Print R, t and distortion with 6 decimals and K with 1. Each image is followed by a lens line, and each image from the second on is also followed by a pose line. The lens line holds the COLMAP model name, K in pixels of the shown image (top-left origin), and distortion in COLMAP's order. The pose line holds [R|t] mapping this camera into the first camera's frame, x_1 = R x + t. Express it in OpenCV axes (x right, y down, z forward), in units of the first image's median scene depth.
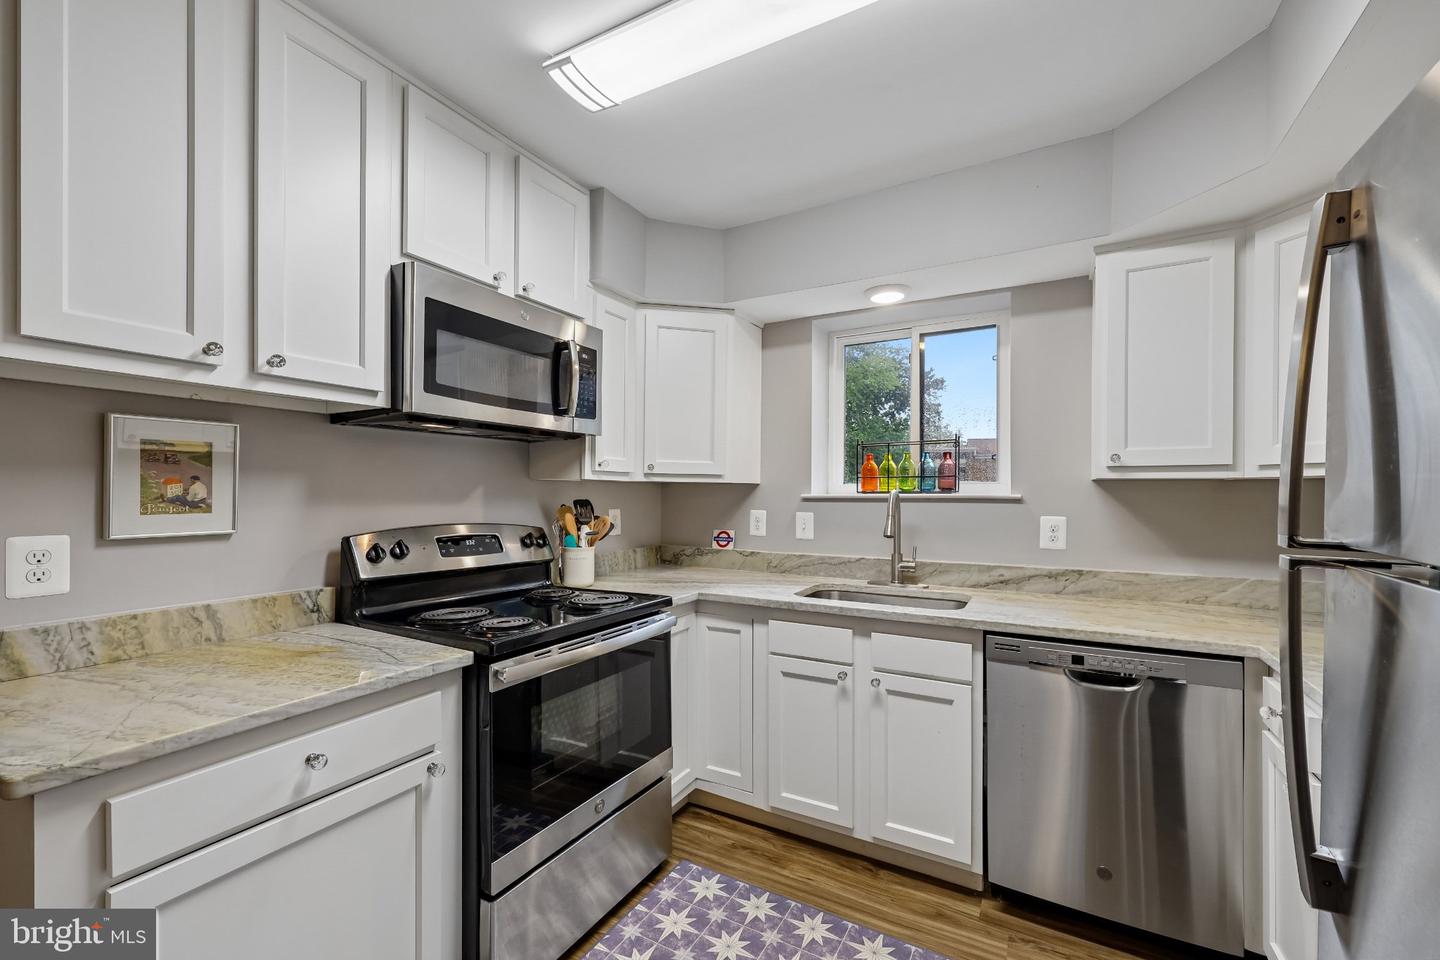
lens RADIAL K [[584.3, 0, 728.0], [0, 584.3, 489.6], [0, 0, 1]] dist [0.001098, -0.000565]
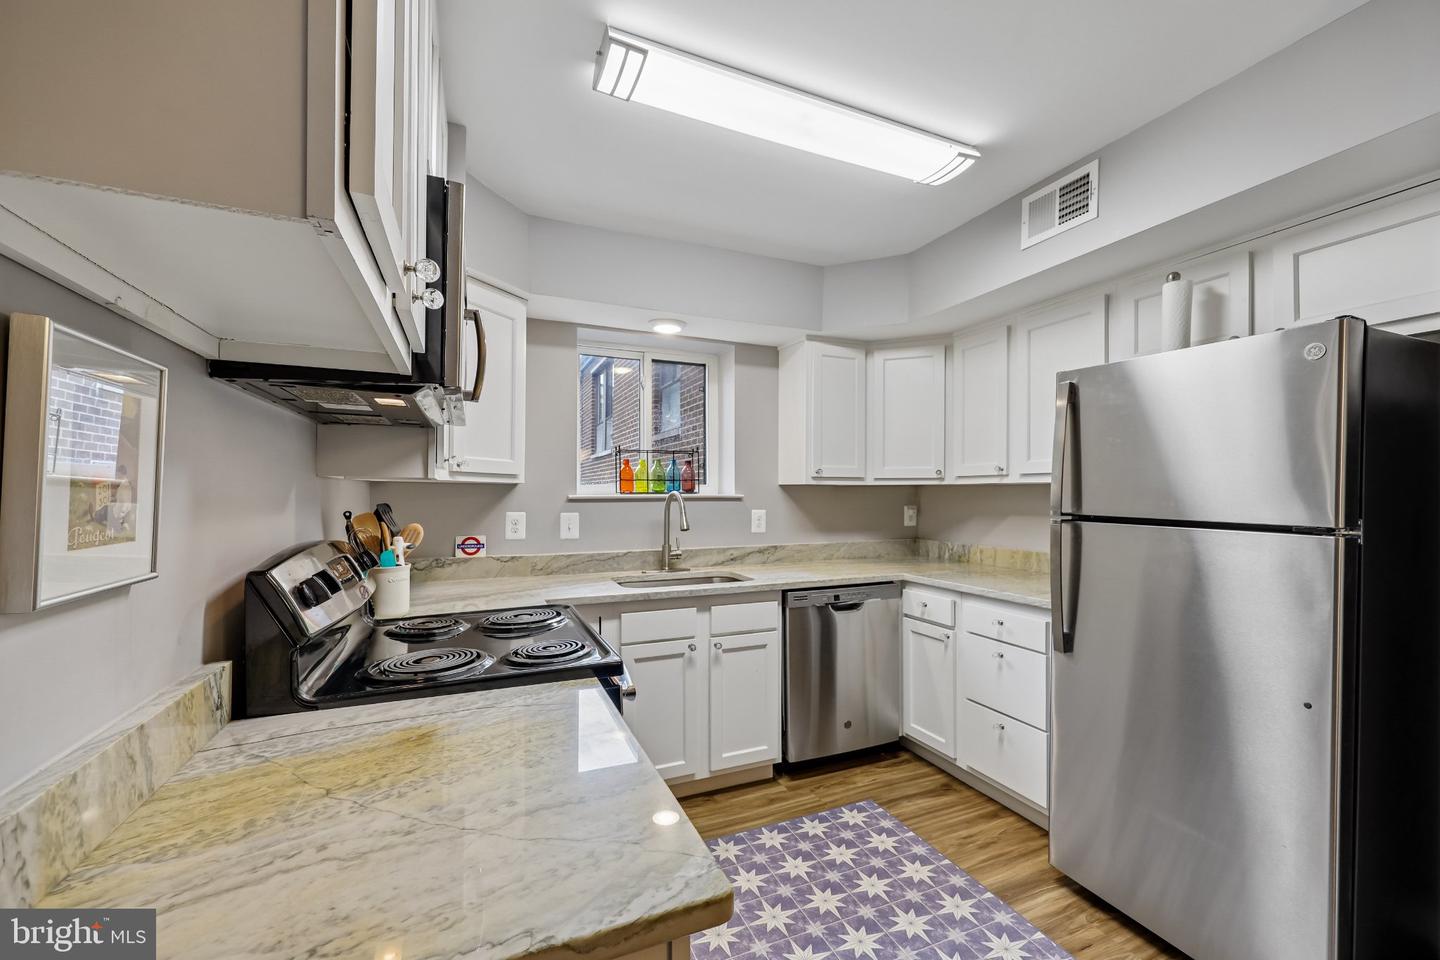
lens RADIAL K [[584.3, 0, 732.3], [0, 584.3, 487.2], [0, 0, 1]] dist [0.001098, -0.000565]
pose [[0.603133, 0.005656, 0.797621, -0.636603], [-0.003876, 0.999984, -0.004160, -0.003452], [-0.797631, -0.000582, 0.603145, 0.194026]]
